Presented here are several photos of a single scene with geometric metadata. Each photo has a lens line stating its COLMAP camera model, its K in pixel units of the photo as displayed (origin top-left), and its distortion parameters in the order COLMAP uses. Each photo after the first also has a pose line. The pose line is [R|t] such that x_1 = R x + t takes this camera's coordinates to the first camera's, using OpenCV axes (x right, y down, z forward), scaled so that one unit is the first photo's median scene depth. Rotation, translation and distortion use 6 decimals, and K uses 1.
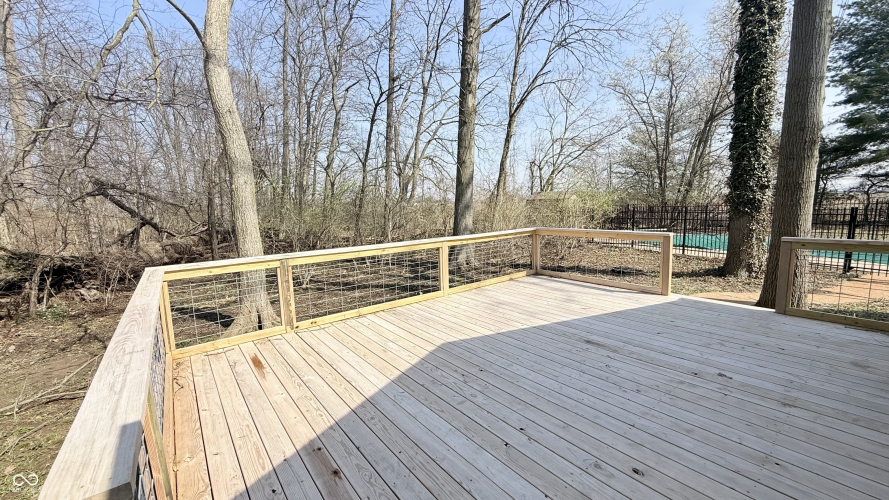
lens RADIAL K [[352.6, 0, 450.8], [0, 352.6, 246.2], [0, 0, 1]] dist [-0.002559, -0.000087]
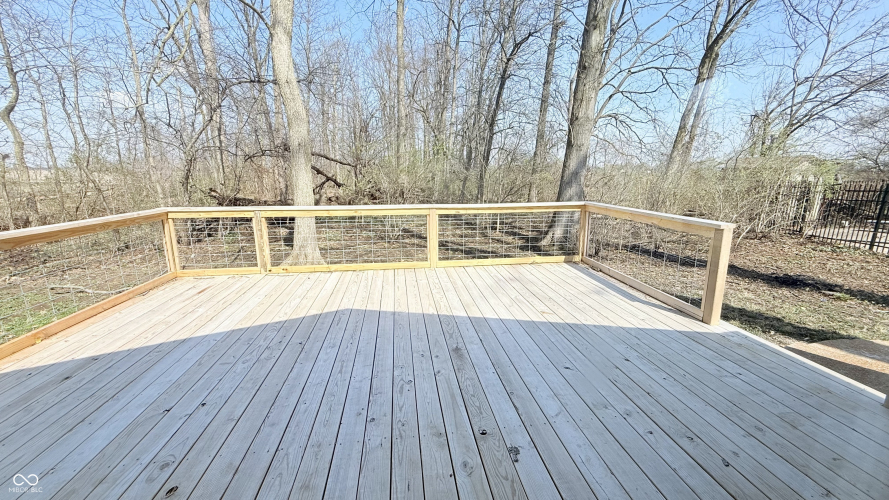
lens RADIAL K [[352.6, 0, 446.5], [0, 352.6, 251.6], [0, 0, 1]] dist [-0.002559, -0.000087]
pose [[0.858381, 0.141047, -0.493243, 0.543747], [-0.084828, 0.987250, 0.134688, -0.034487], [0.505951, -0.073773, 0.859401, 0.249821]]
